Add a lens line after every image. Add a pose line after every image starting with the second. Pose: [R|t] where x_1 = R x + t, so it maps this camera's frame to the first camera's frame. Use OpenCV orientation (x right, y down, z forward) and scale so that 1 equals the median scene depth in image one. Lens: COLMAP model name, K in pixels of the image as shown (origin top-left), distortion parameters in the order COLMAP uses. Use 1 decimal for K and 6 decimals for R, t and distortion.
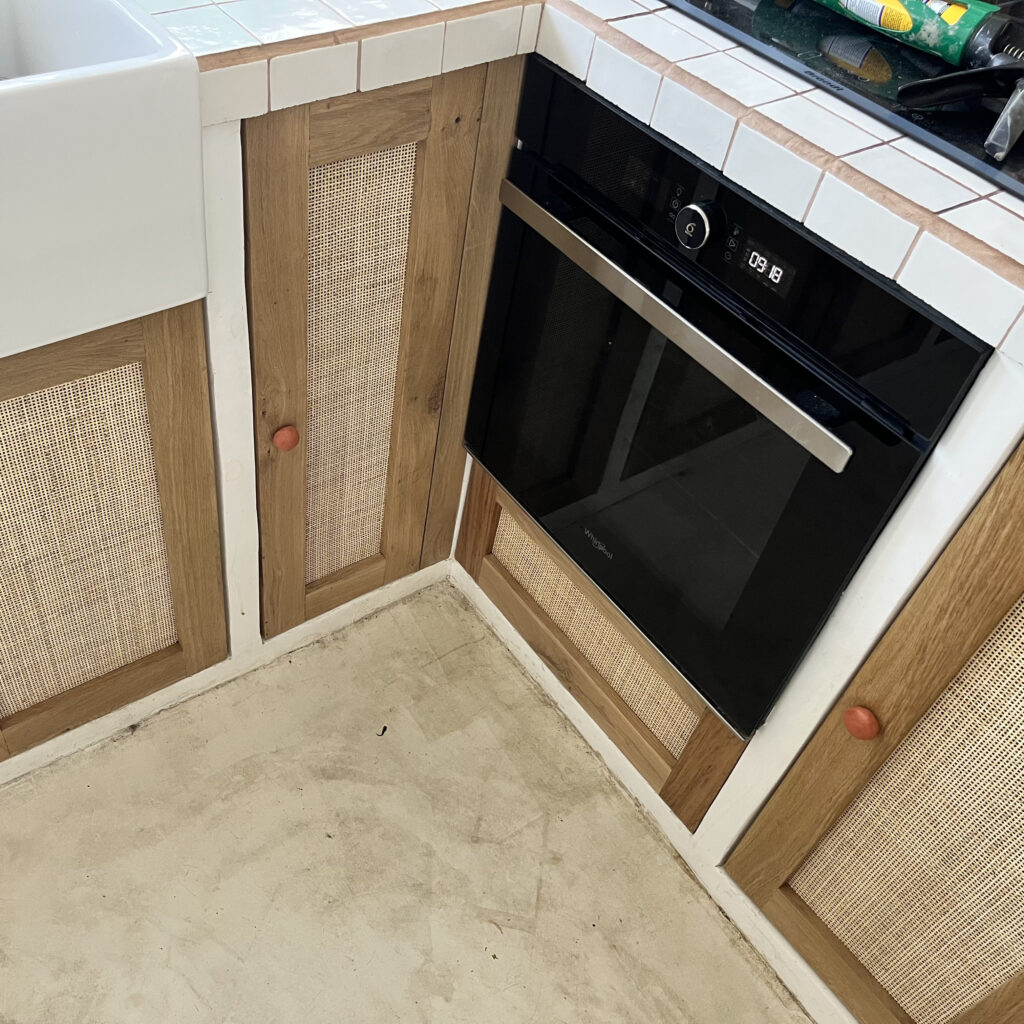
lens RADIAL K [[1169.9, 0, 512.3], [0, 1169.9, 528.7], [0, 0, 1]] dist [-0.012570, 0.023022]
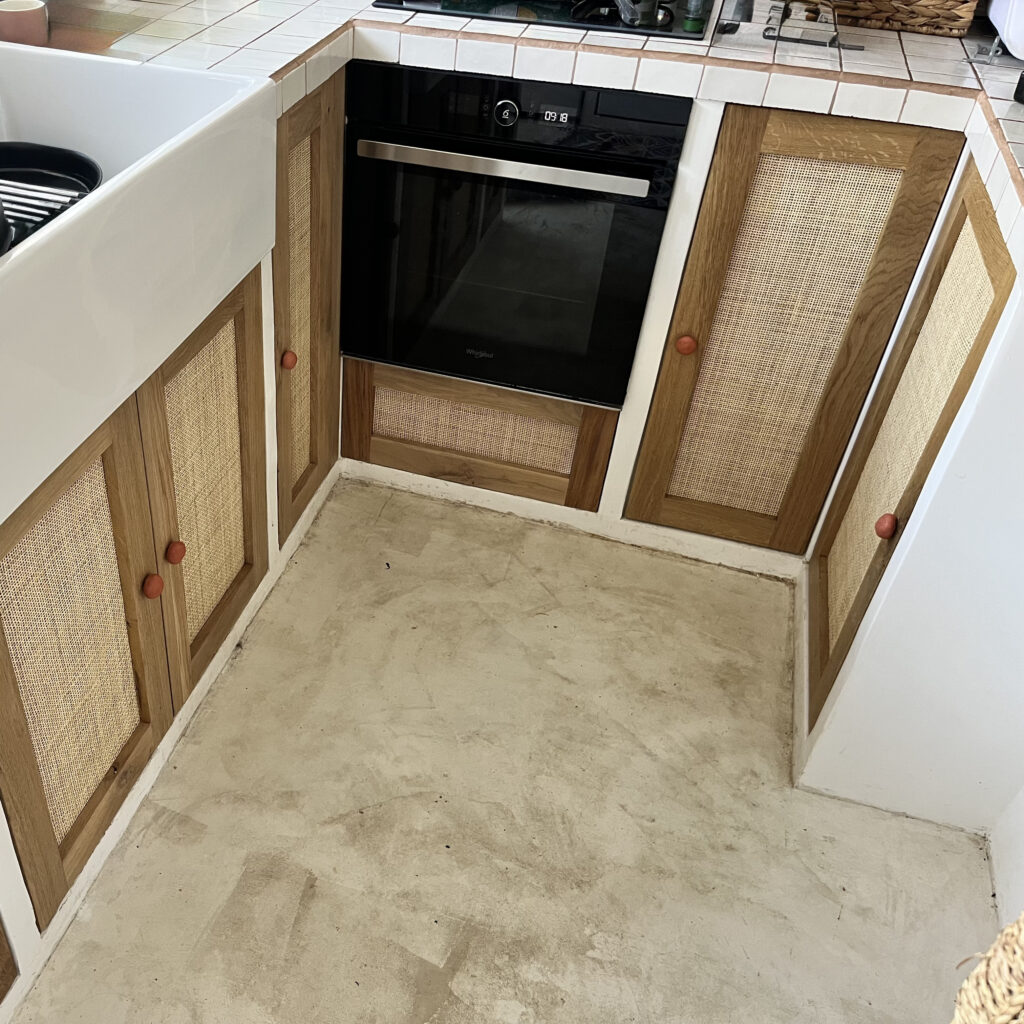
lens RADIAL K [[1169.9, 0, 512.3], [0, 1169.9, 528.7], [0, 0, 1]] dist [-0.012570, 0.023022]
pose [[0.731531, -0.437371, 0.523038, -0.783385], [0.491414, 0.869998, 0.040203, 0.168691], [-0.472625, 0.227618, 0.851361, -0.280509]]
